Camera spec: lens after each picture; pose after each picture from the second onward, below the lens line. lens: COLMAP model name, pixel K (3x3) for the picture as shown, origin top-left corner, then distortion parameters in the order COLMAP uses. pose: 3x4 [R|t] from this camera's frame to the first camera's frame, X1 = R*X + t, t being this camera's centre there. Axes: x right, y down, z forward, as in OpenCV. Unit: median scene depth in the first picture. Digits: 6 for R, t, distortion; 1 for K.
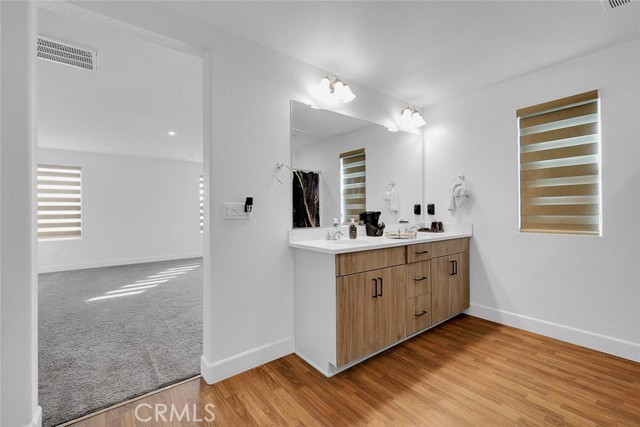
lens RADIAL K [[278.3, 0, 324.3], [0, 278.3, 216.4], [0, 0, 1]] dist [0.002035, 0.000566]
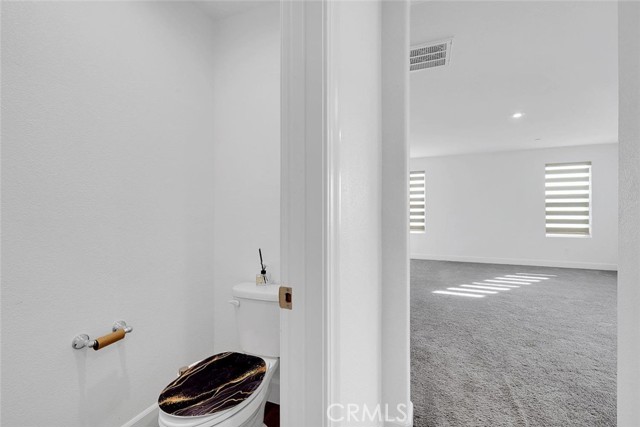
lens RADIAL K [[278.3, 0, 319.6], [0, 278.3, 211.9], [0, 0, 1]] dist [0.002035, 0.000566]
pose [[0.491169, 0.007350, -0.871033, -0.138464], [-0.014414, 0.999896, 0.000309, -0.000464], [0.870945, 0.012403, 0.491224, 0.092043]]
